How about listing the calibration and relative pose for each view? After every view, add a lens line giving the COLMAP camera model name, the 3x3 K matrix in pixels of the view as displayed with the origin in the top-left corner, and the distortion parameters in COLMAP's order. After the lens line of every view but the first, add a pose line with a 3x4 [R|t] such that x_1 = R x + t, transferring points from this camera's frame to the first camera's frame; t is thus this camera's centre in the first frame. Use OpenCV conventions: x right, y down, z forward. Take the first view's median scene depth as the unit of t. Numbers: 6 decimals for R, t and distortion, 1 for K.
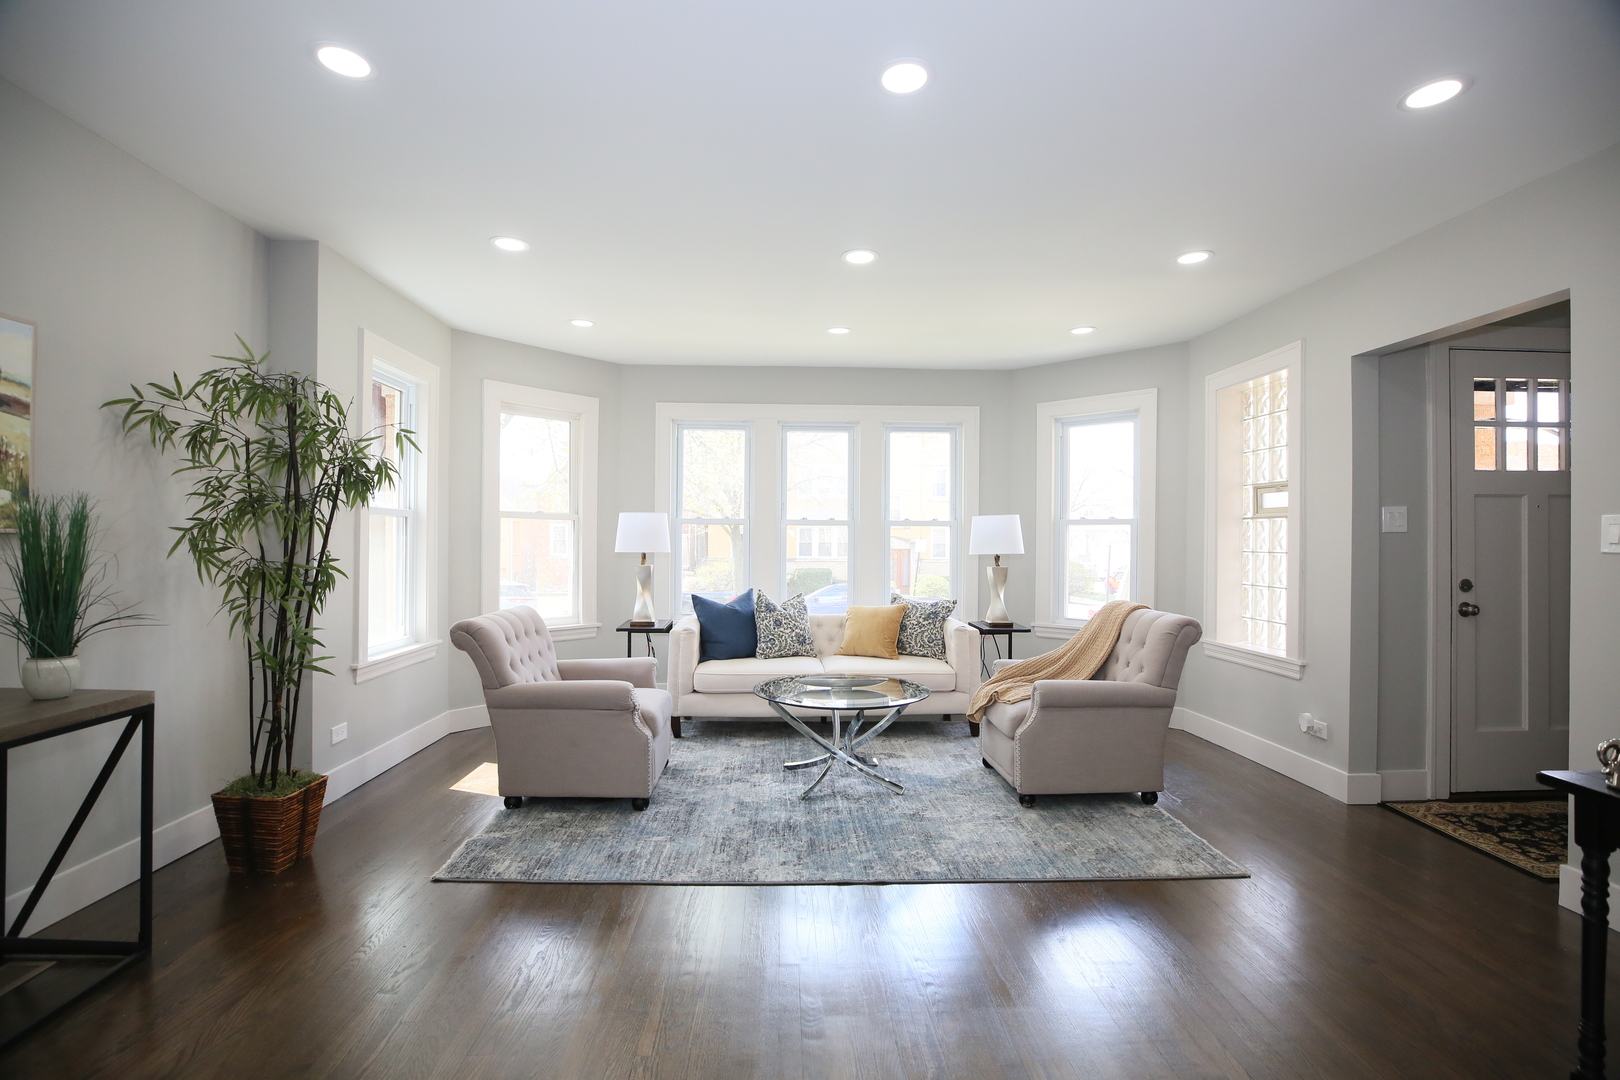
lens RADIAL K [[744.8, 0, 805.3], [0, 744.8, 535.3], [0, 0, 1]] dist [-0.032075, 0.004022]
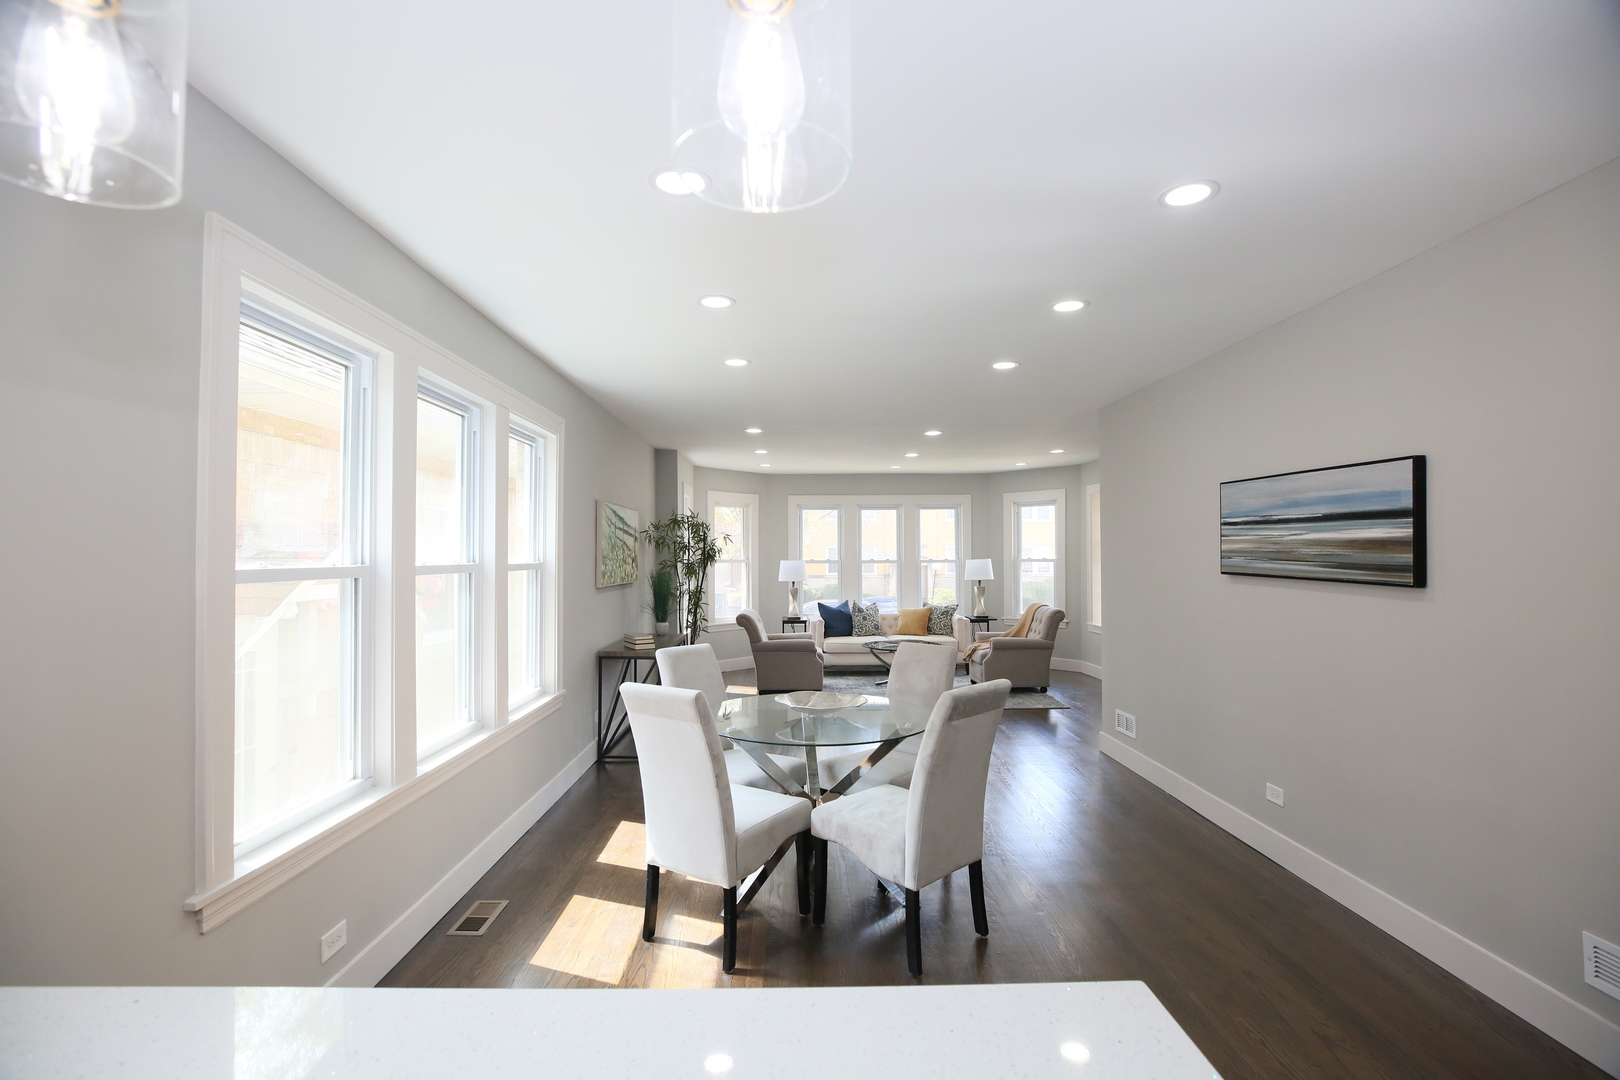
lens RADIAL K [[744.8, 0, 810.9], [0, 744.8, 536.3], [0, 0, 1]] dist [-0.032075, 0.004022]
pose [[0.999845, -0.012245, -0.012619, -0.149081], [0.012006, 0.999749, -0.018904, -0.055892], [0.012847, 0.018749, 0.999742, -0.921840]]
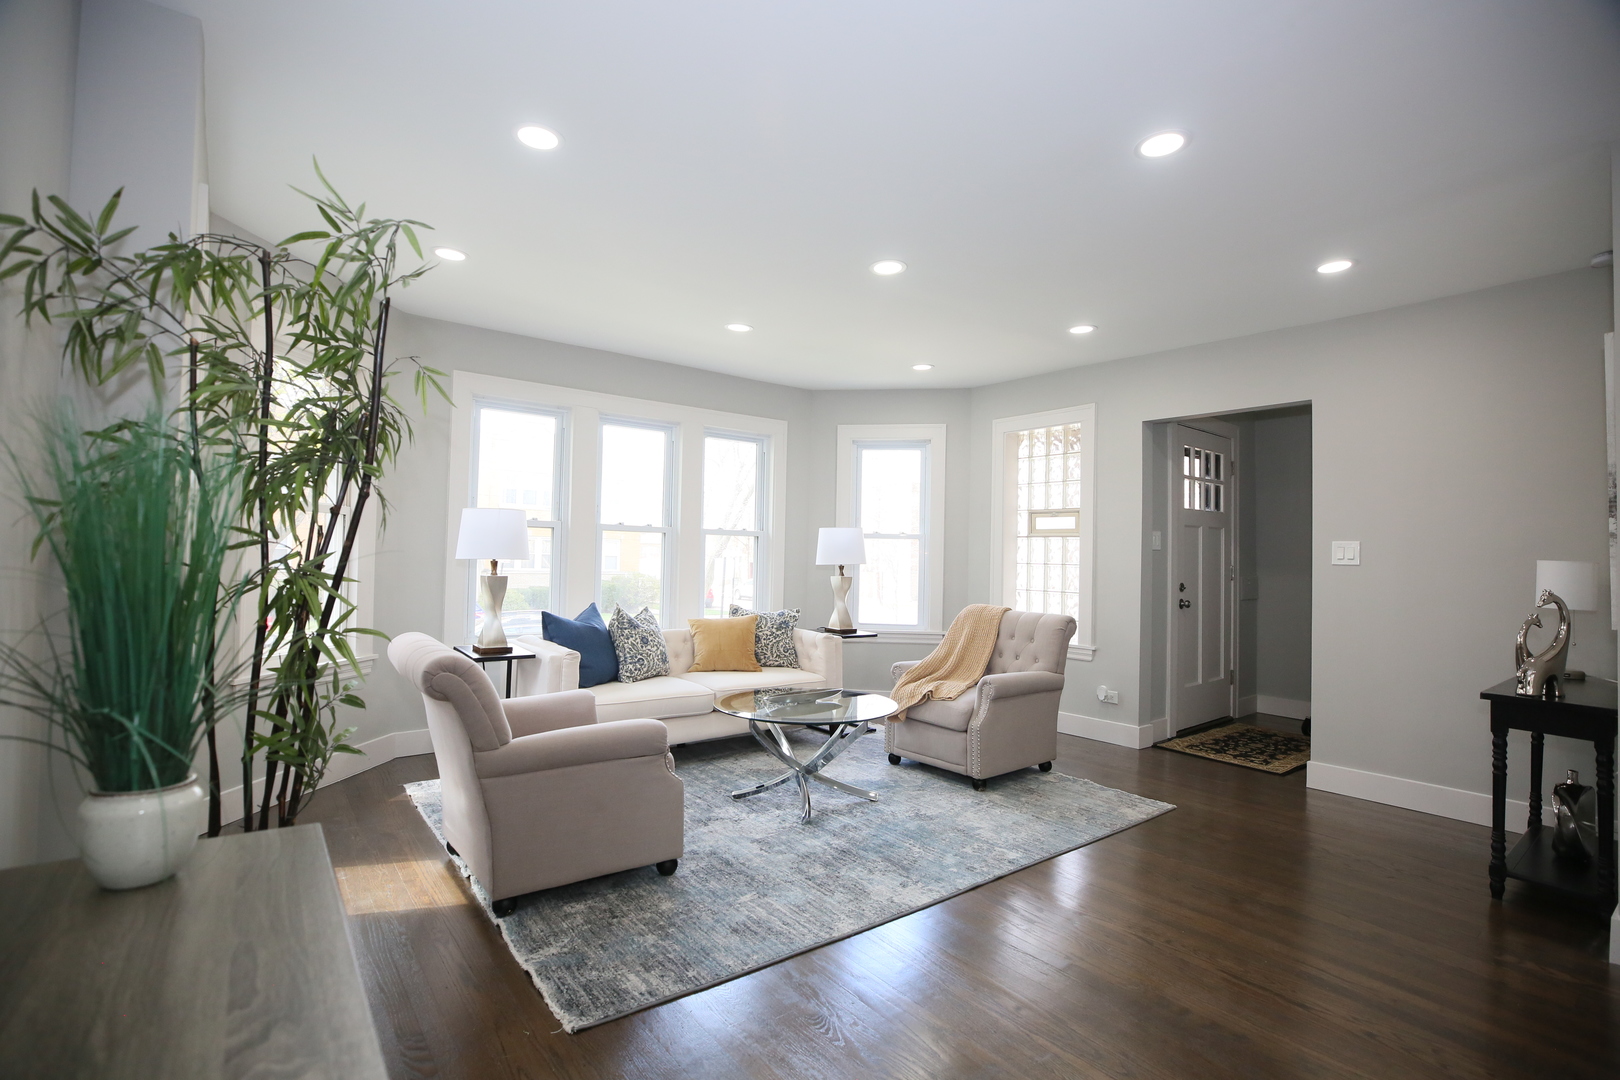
lens RADIAL K [[744.8, 0, 807.8], [0, 744.8, 542.0], [0, 0, 1]] dist [-0.032075, 0.004022]
pose [[0.812615, 0.022581, 0.582364, -0.409823], [-0.018468, 0.999745, -0.012996, 0.008649], [-0.582509, -0.000194, 0.812824, 0.174426]]
